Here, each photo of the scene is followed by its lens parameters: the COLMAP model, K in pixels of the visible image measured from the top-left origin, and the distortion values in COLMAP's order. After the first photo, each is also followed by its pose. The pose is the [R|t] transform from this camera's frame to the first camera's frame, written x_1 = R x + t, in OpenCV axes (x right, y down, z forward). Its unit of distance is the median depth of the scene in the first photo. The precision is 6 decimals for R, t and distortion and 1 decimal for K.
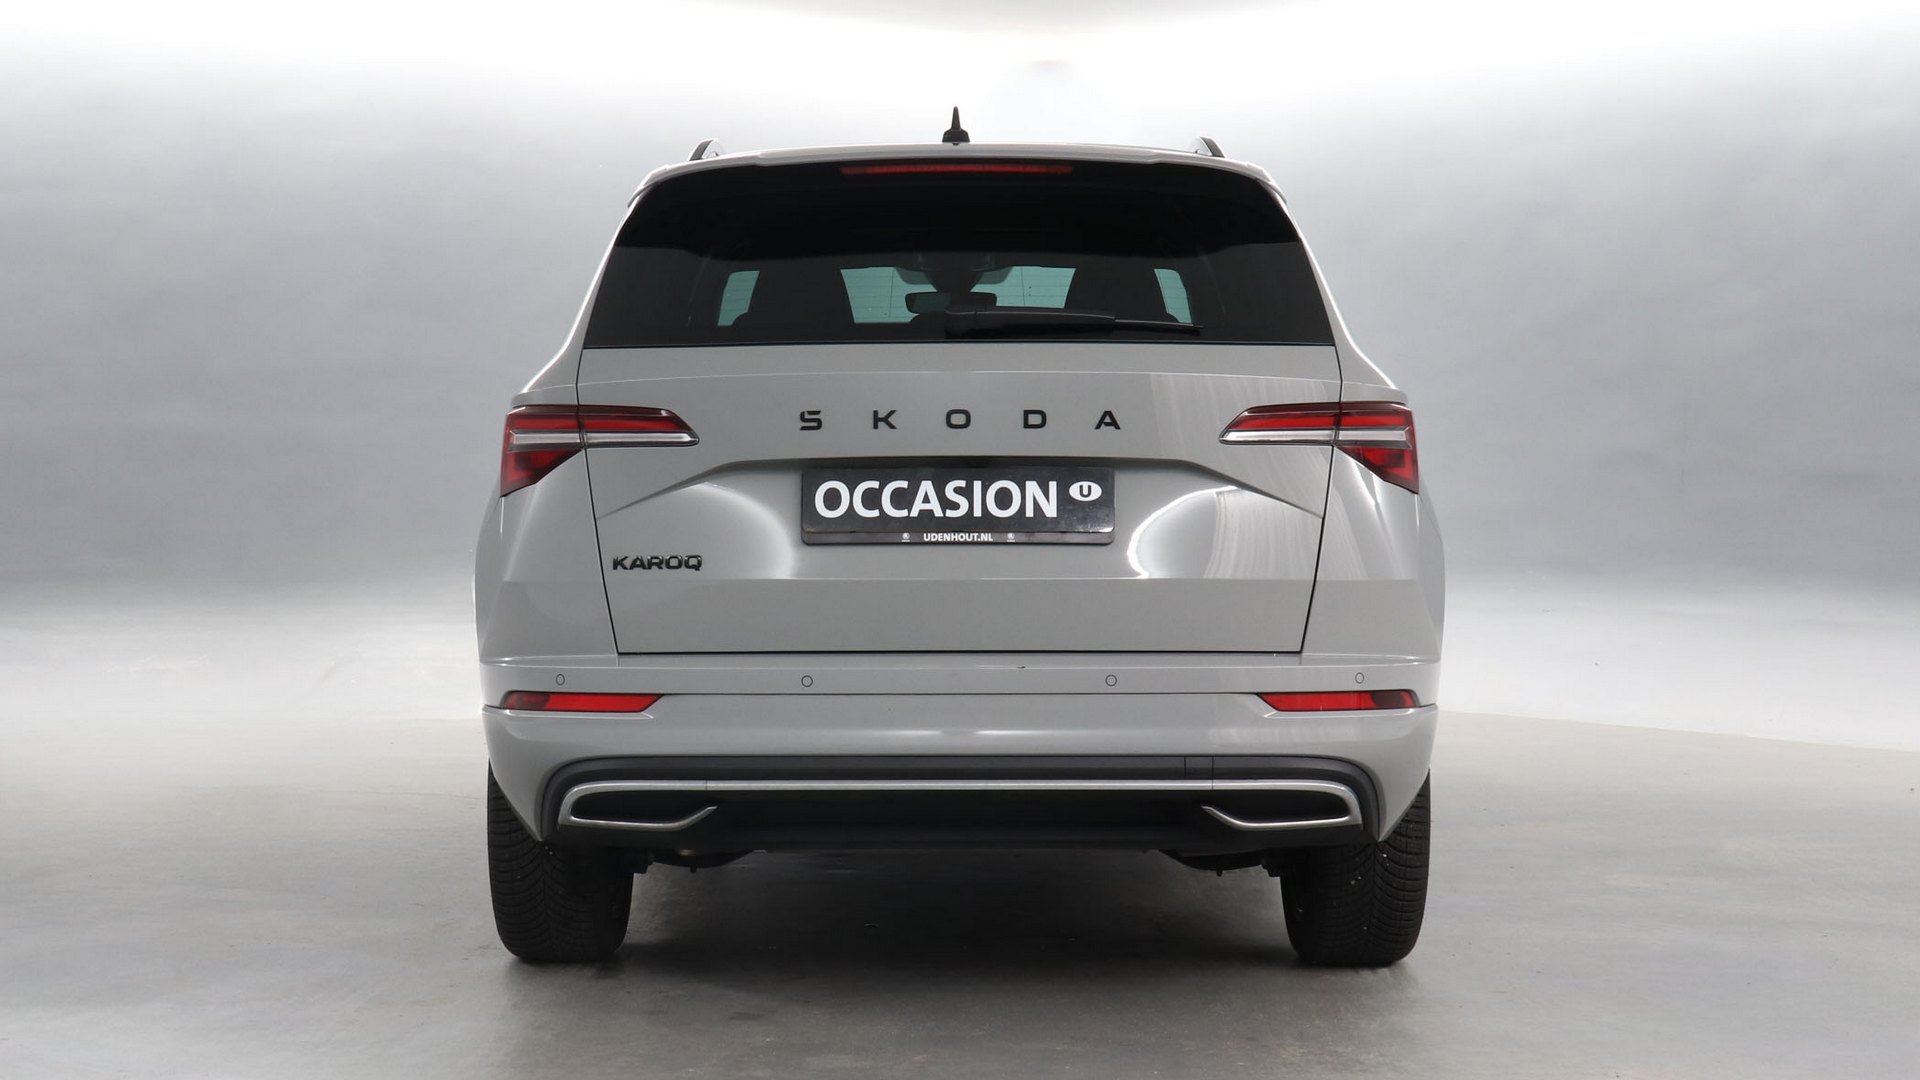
lens RADIAL K [[2817.4, 0, 960.0], [0, 2817.4, 540.0], [0, 0, 1]] dist [-0.002365, 0.019740]
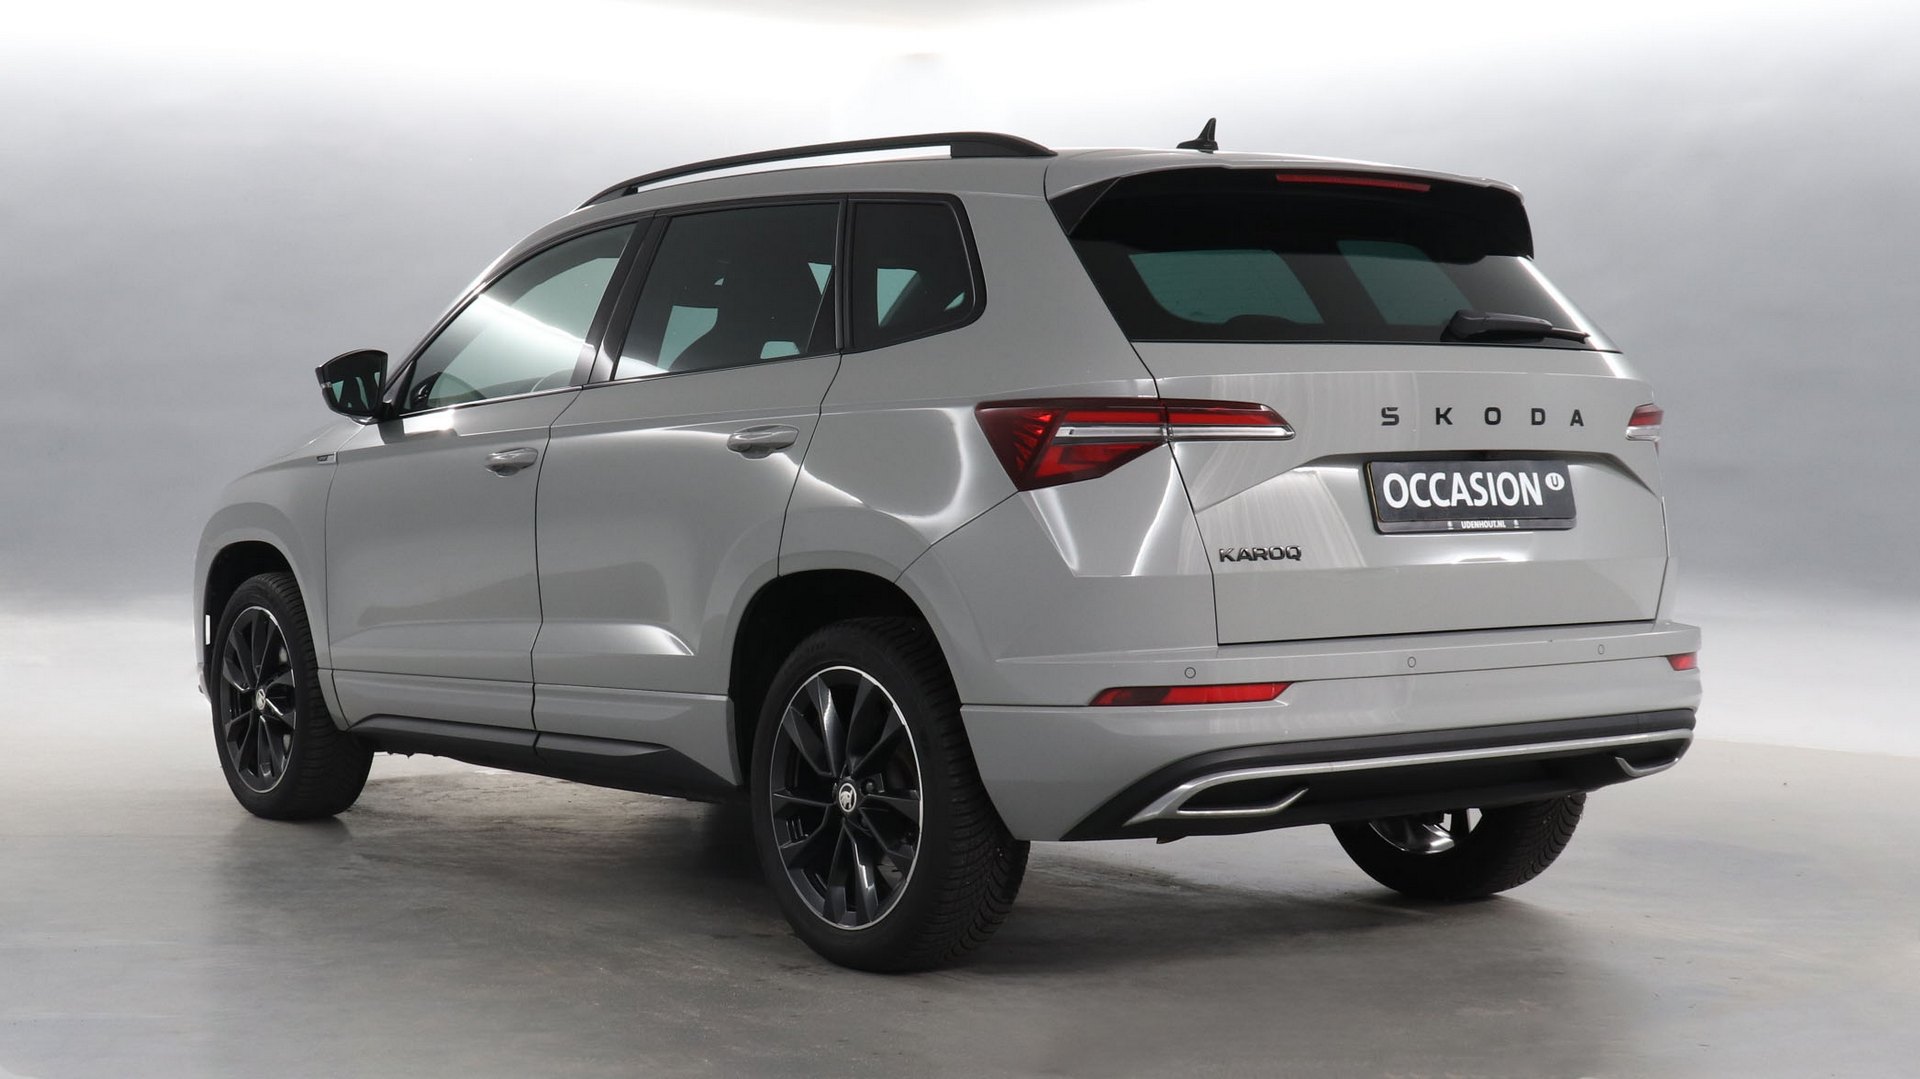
lens RADIAL K [[2817.4, 0, 960.0], [0, 2817.4, 539.5], [0, 0, 1]] dist [-0.002365, 0.019740]
pose [[0.801132, -0.018756, 0.598194, -0.812931], [0.017608, 0.999815, 0.007767, -0.007180], [-0.598229, 0.004311, 0.801314, 0.247320]]
